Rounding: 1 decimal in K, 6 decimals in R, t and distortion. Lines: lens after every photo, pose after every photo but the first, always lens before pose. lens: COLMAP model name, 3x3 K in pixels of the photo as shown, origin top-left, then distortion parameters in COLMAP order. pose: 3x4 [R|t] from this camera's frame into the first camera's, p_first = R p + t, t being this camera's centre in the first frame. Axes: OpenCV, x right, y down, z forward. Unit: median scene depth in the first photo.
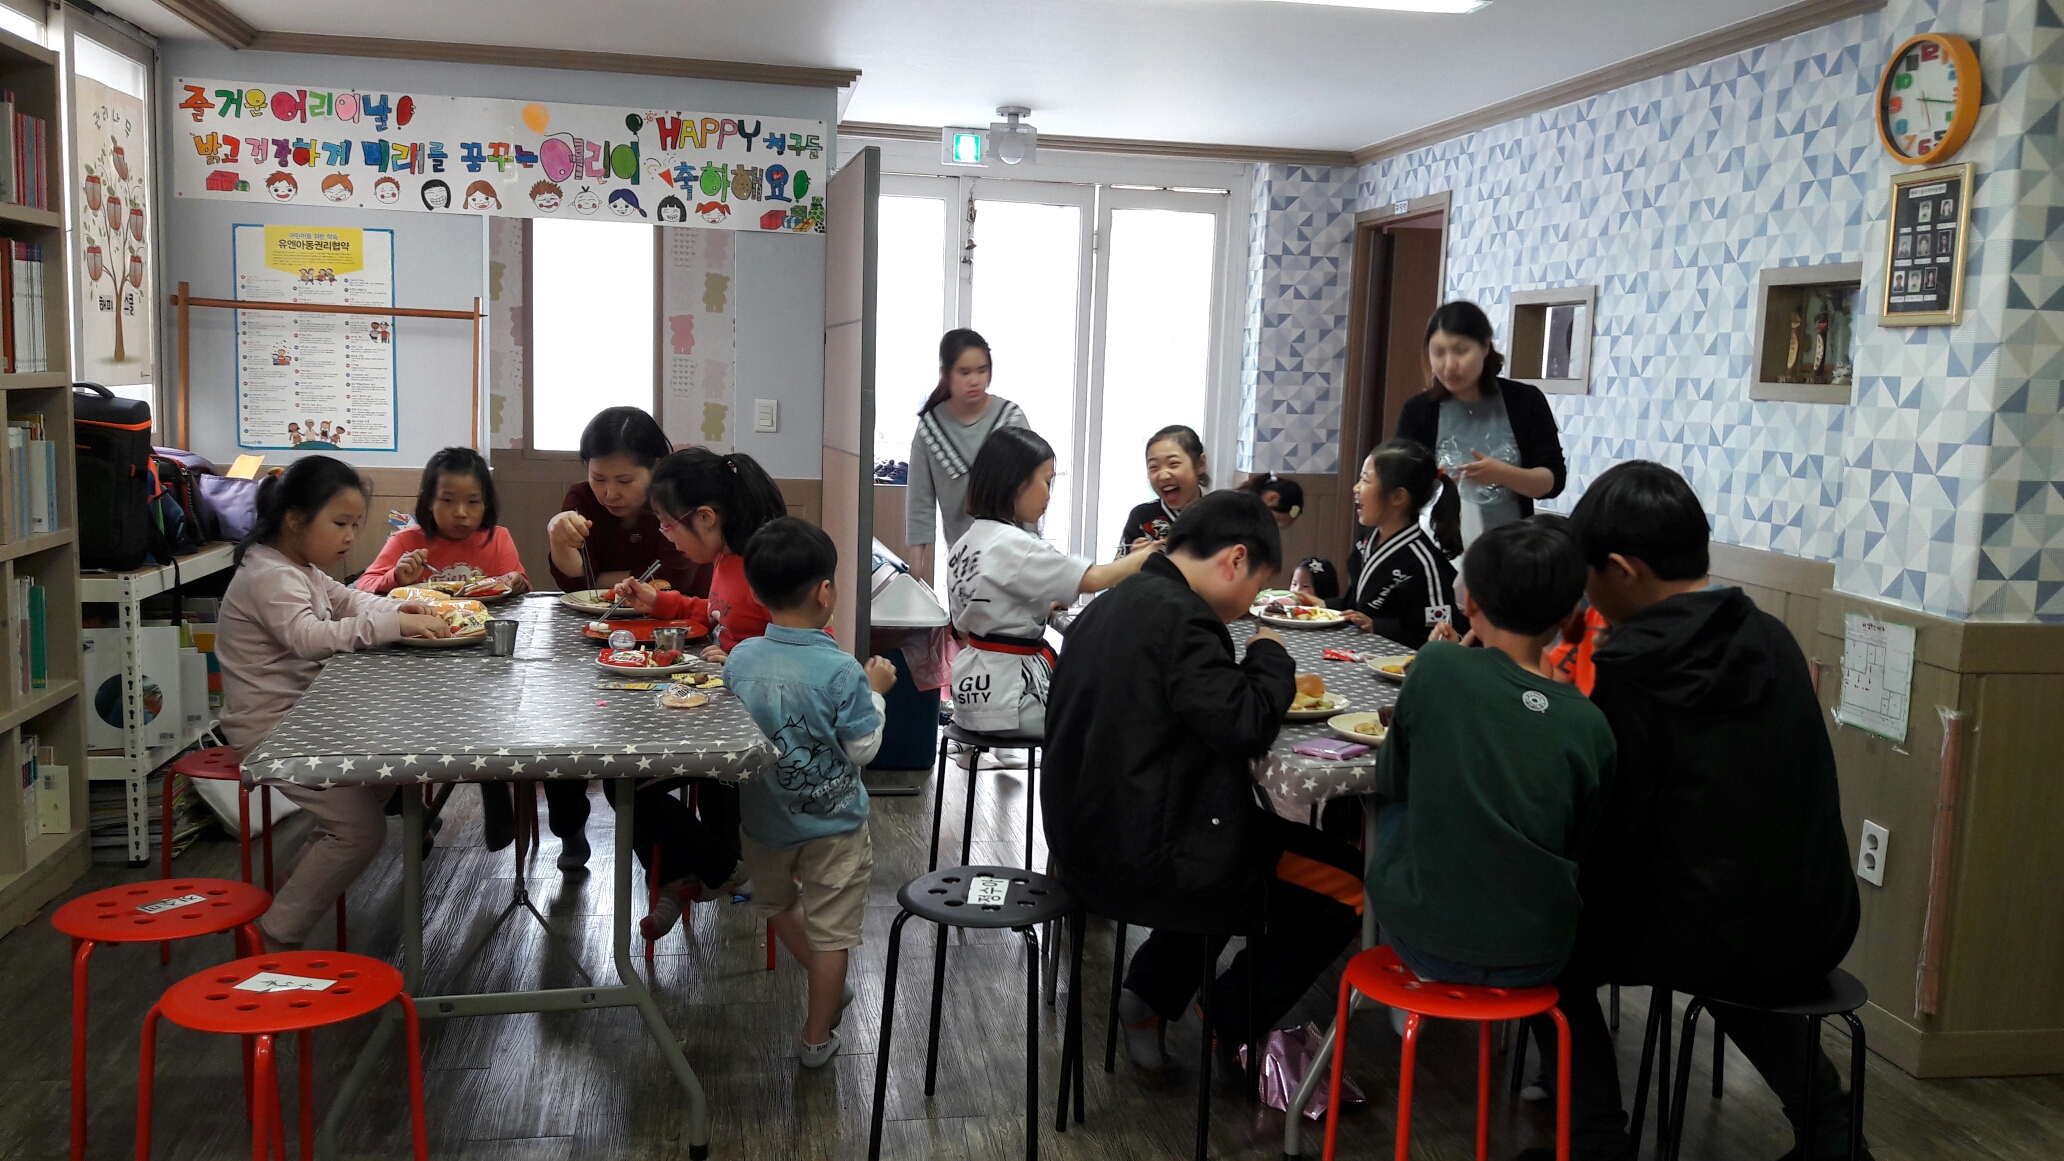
lens RADIAL K [[1619.6, 0, 1023.0], [0, 1619.6, 595.3], [0, 0, 1]] dist [-0.001257, -0.038298]
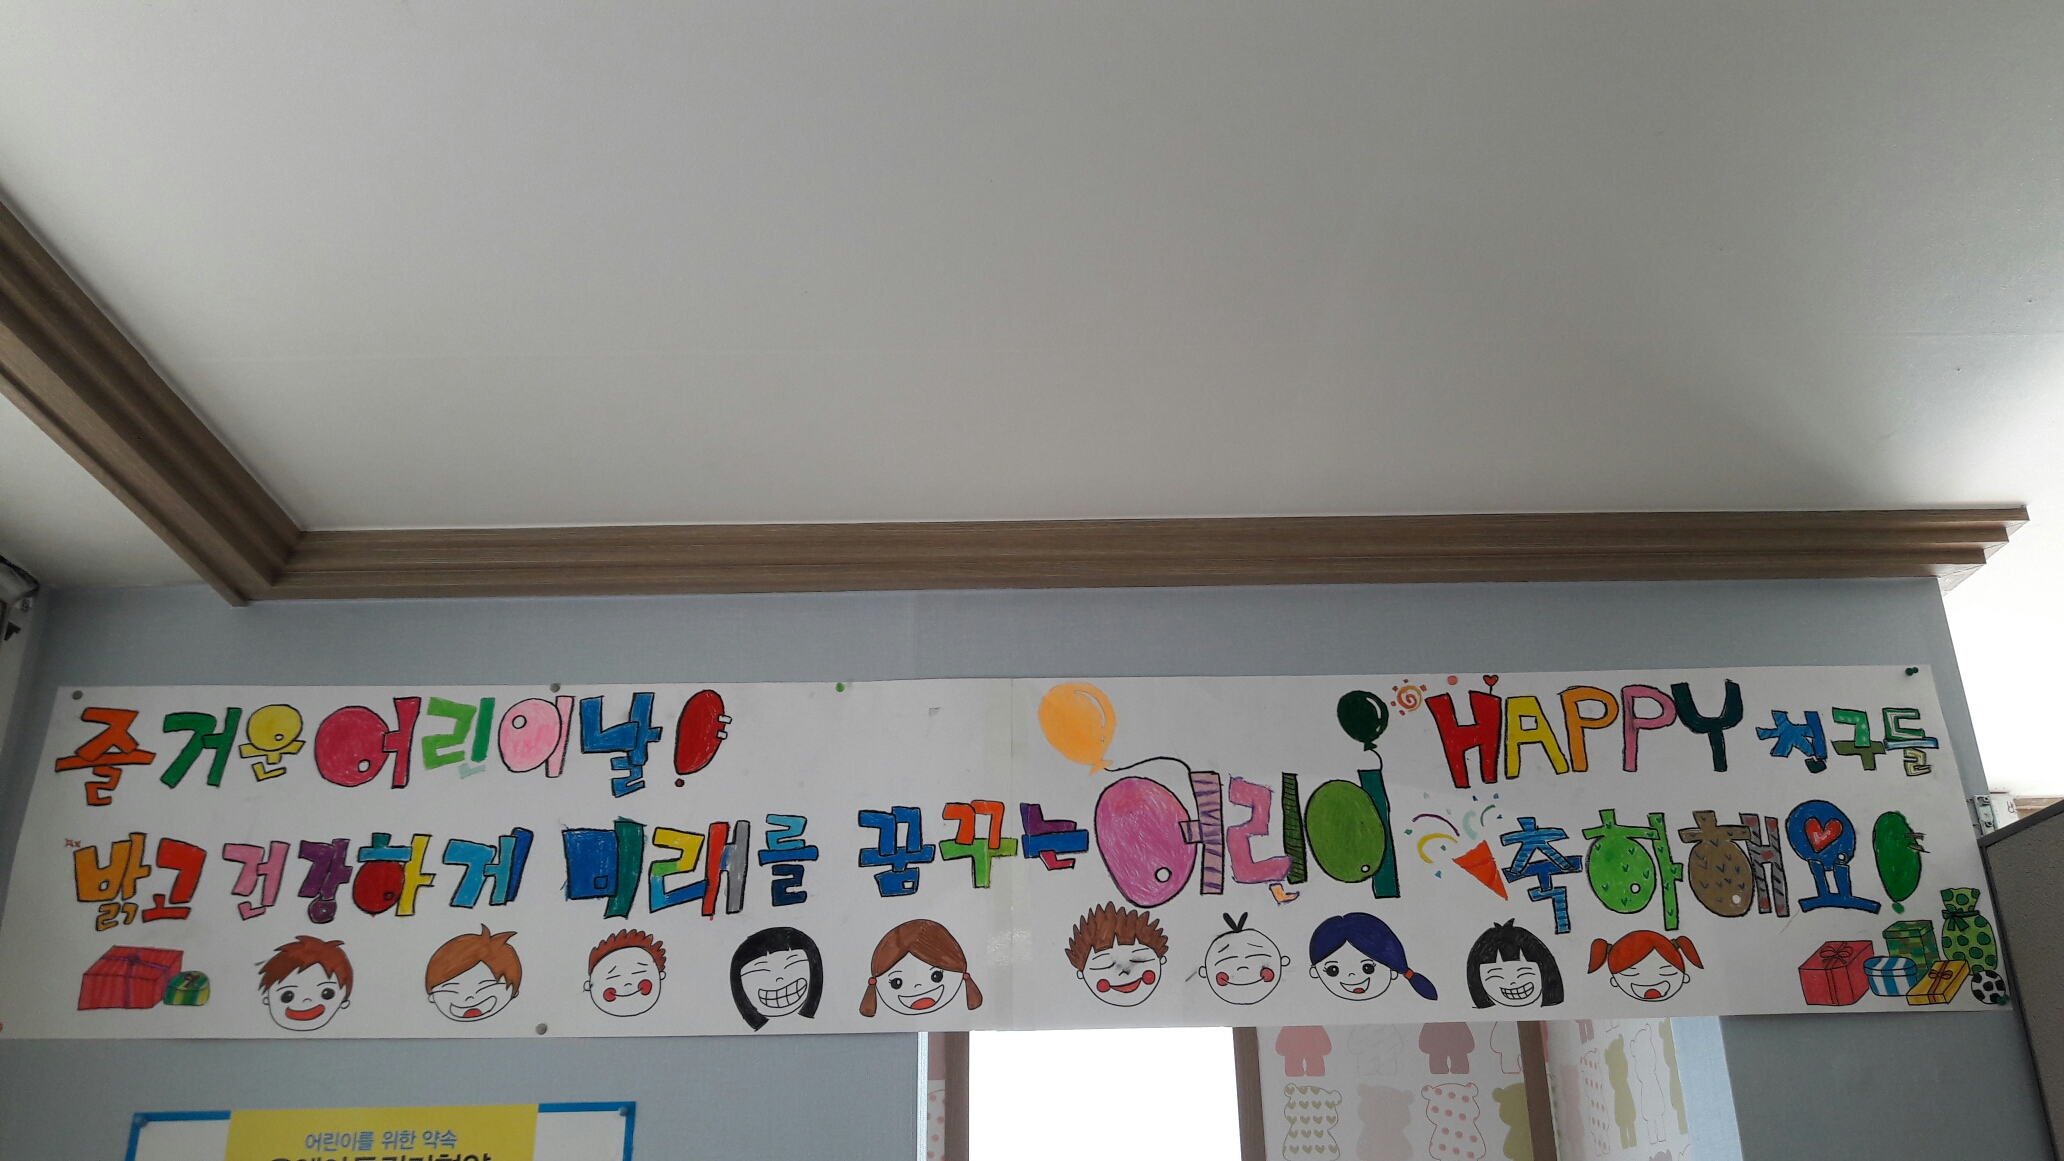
lens RADIAL K [[1619.6, 0, 1115.7], [0, 1619.6, 495.0], [0, 0, 1]] dist [-0.001257, -0.038298]
pose [[0.994824, -0.091904, -0.043336, -0.273820], [0.057457, 0.860581, -0.506062, -0.164224], [0.083803, 0.500952, 0.861408, 0.683534]]
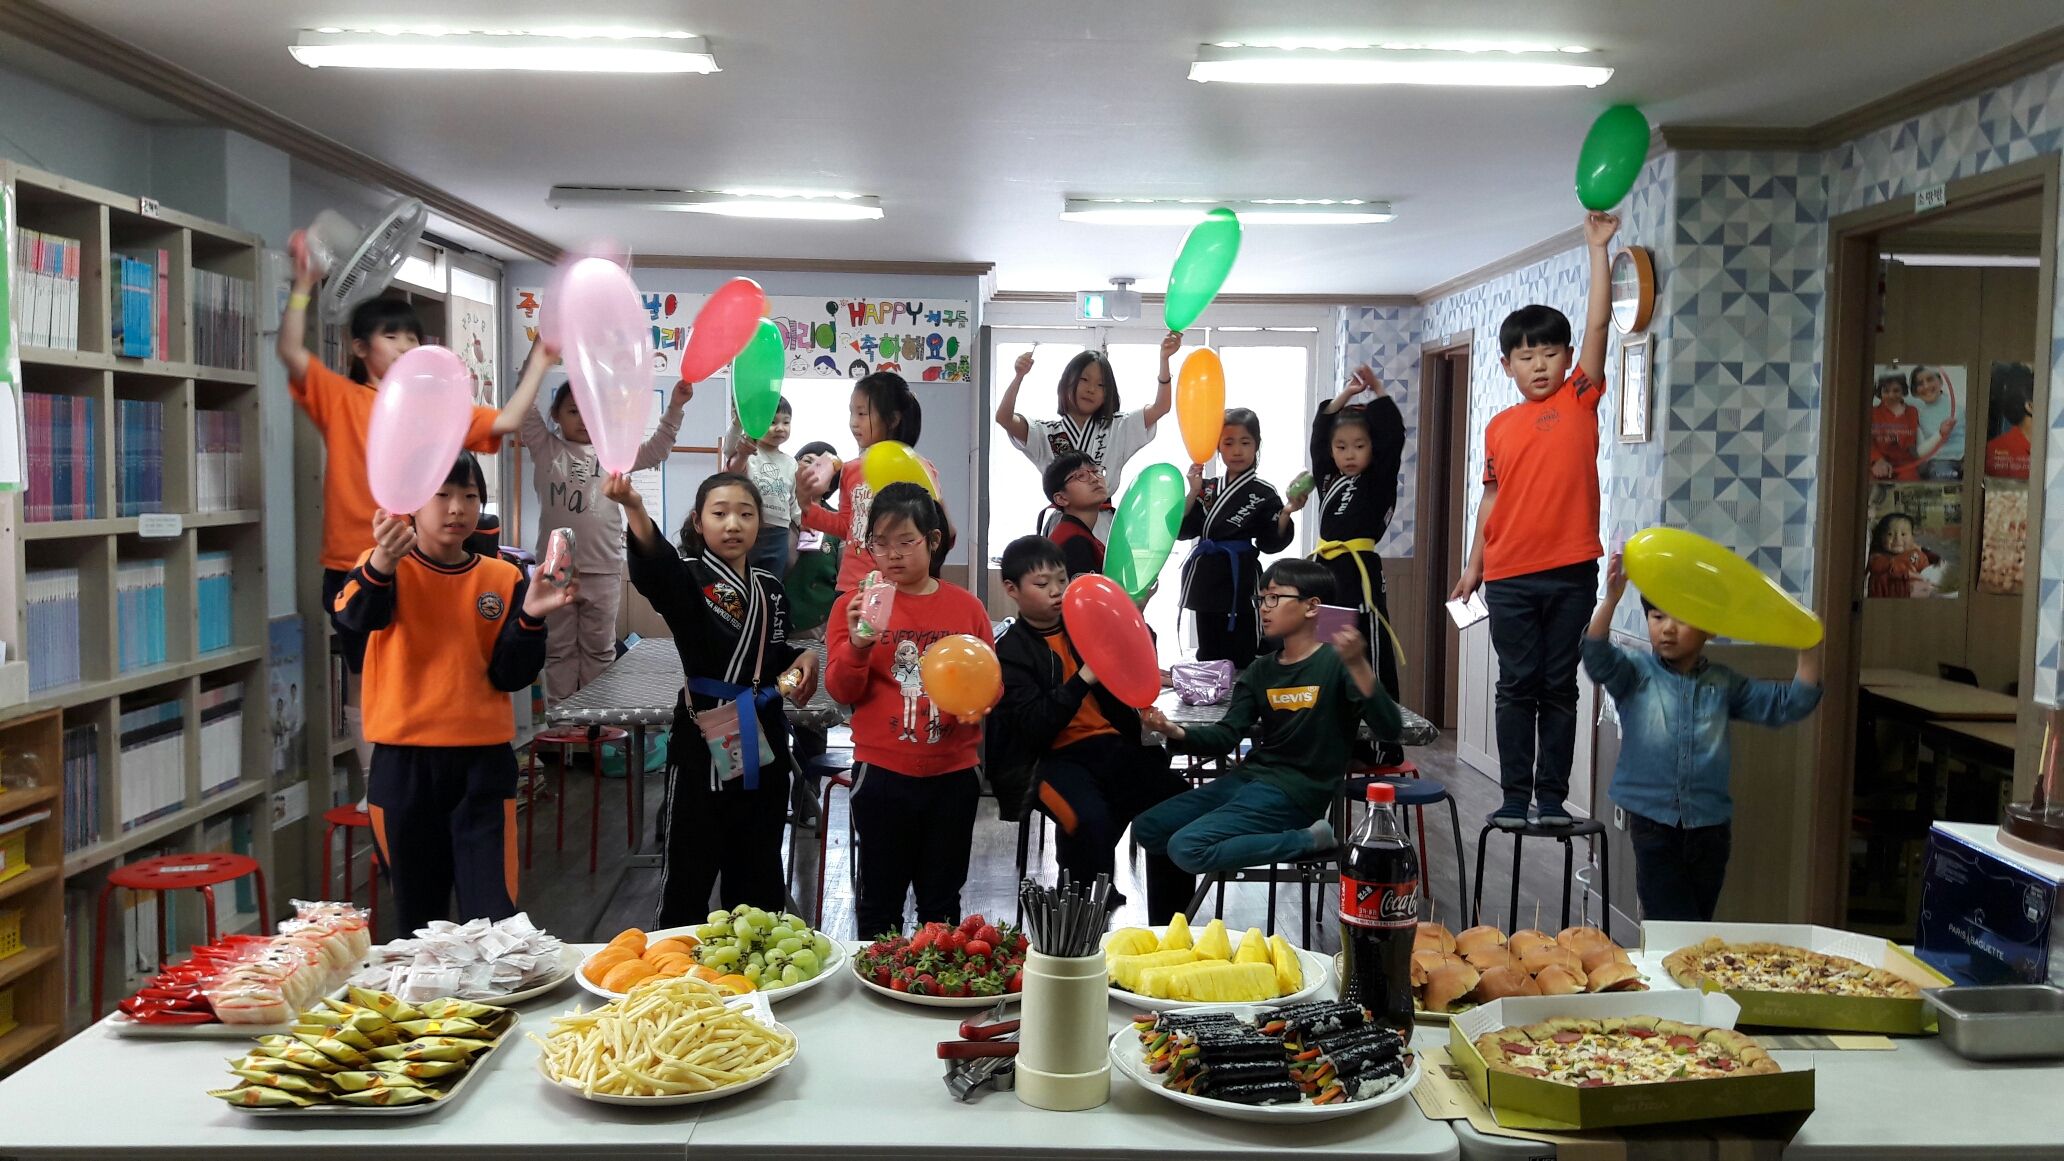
lens RADIAL K [[1619.6, 0, 1036.0], [0, 1619.6, 572.4], [0, 0, 1]] dist [-0.001257, -0.038298]
pose [[0.986677, -0.015218, -0.161976, 0.147696], [0.003046, 0.997169, -0.075133, 0.034009], [0.162661, 0.073639, 0.983930, -0.300240]]
